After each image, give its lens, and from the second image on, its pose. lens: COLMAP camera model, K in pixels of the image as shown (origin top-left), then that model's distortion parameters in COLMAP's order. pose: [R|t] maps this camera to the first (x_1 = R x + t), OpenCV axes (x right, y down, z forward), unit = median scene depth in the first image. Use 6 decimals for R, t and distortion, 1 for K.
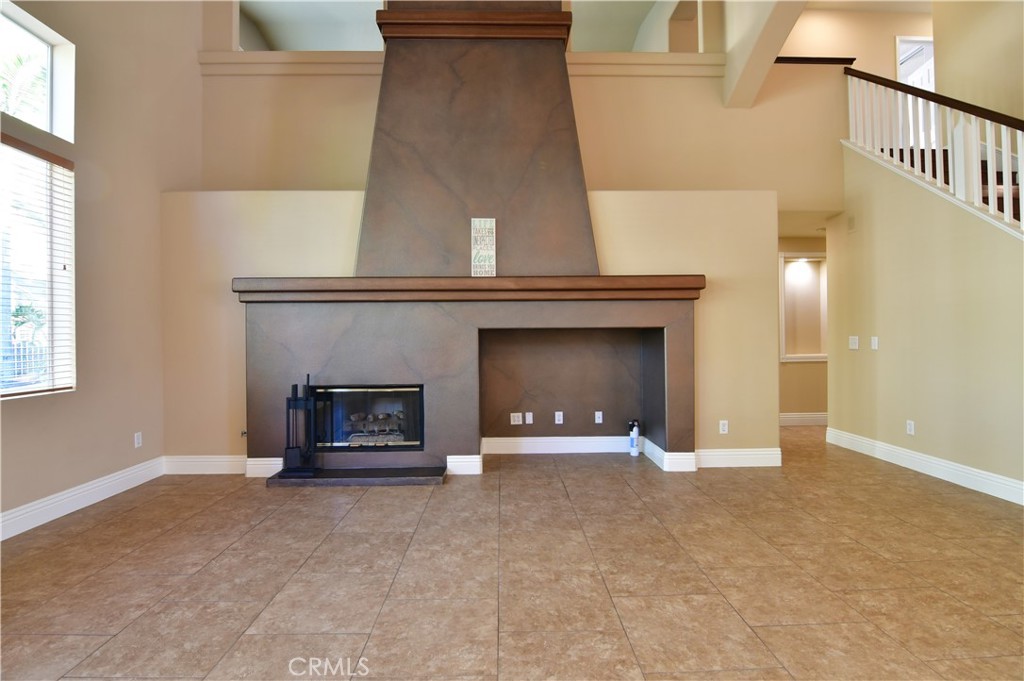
lens RADIAL K [[494.4, 0, 511.0], [0, 494.4, 334.6], [0, 0, 1]] dist [-0.002758, -0.011762]
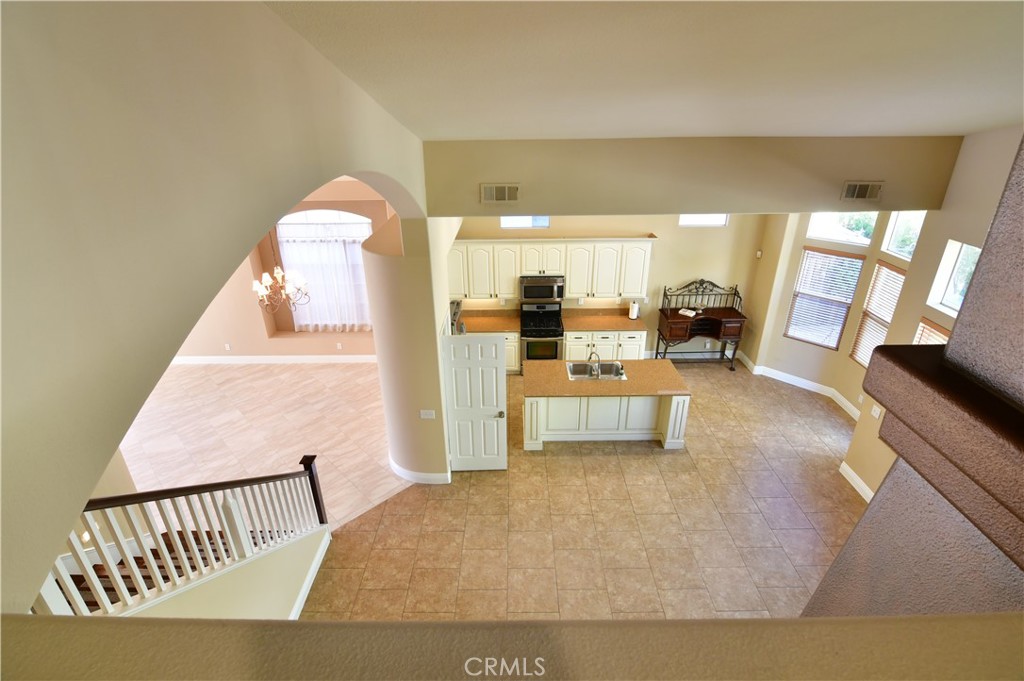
lens RADIAL K [[494.4, 0, 511.0], [0, 494.4, 334.6], [0, 0, 1]] dist [-0.002758, -0.011762]
pose [[-0.999641, 0.010261, 0.024742, 0.497451], [0.019632, 0.909065, 0.416191, -1.264495], [-0.018222, 0.416527, -0.908941, 2.018834]]
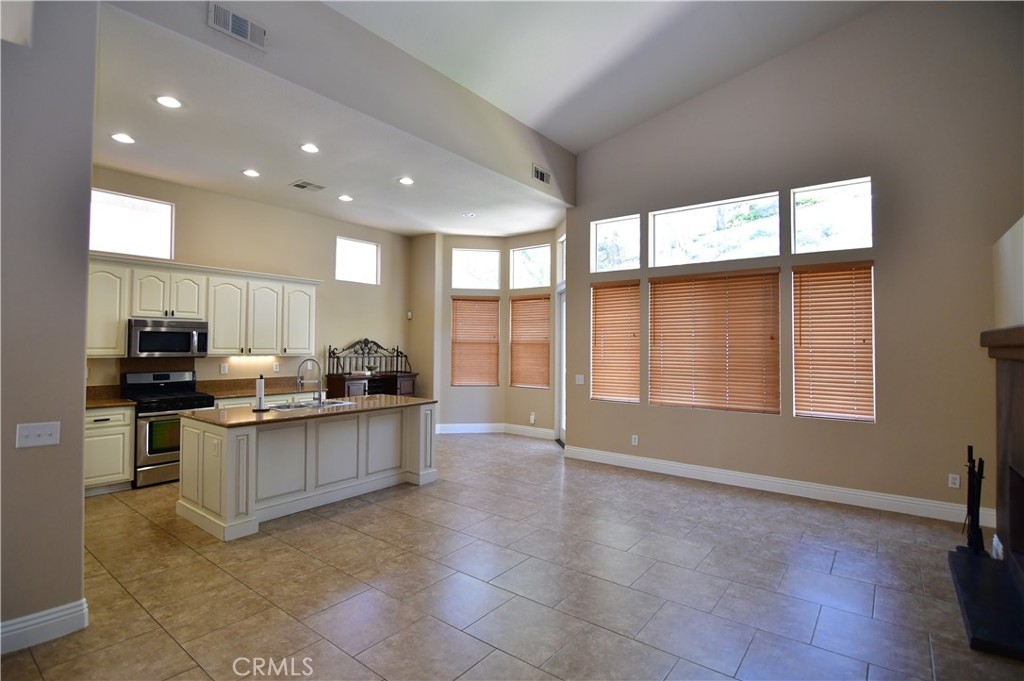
lens RADIAL K [[494.4, 0, 511.0], [0, 494.4, 334.6], [0, 0, 1]] dist [-0.002758, -0.011762]
pose [[-0.625213, -0.013074, -0.780345, 1.121661], [-0.001835, 0.999882, -0.015282, -0.148562], [0.780452, -0.008123, -0.625163, 1.402224]]
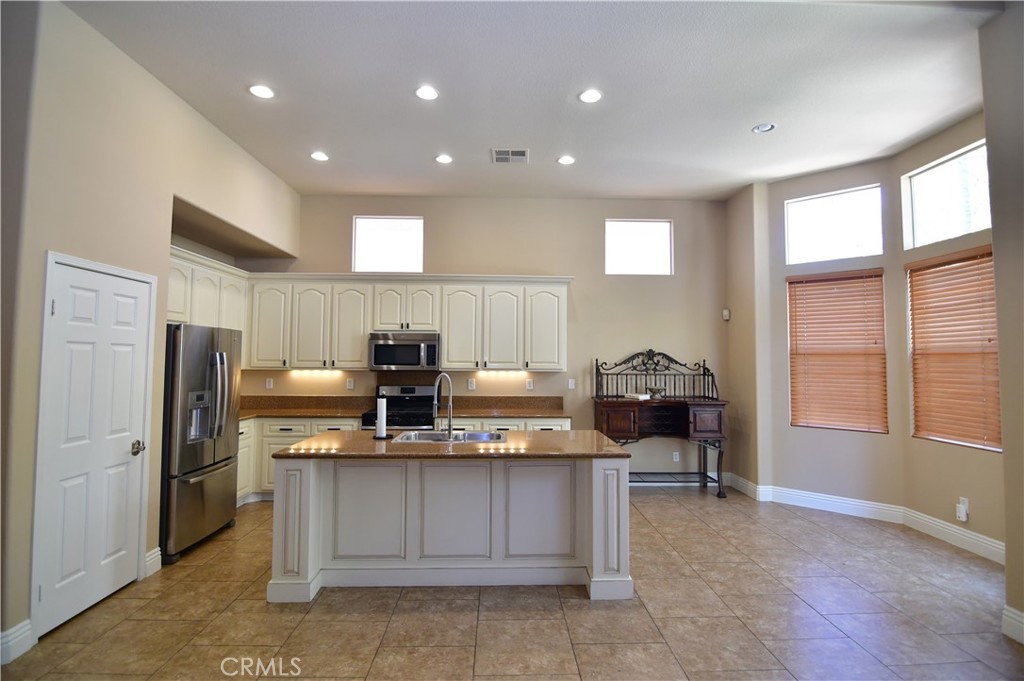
lens RADIAL K [[494.4, 0, 511.0], [0, 494.4, 334.6], [0, 0, 1]] dist [-0.002758, -0.011762]
pose [[-0.999918, 0.002377, -0.012582, -0.067231], [0.003020, 0.998677, -0.051340, -0.123310], [0.012443, -0.051374, -0.998602, 1.014661]]
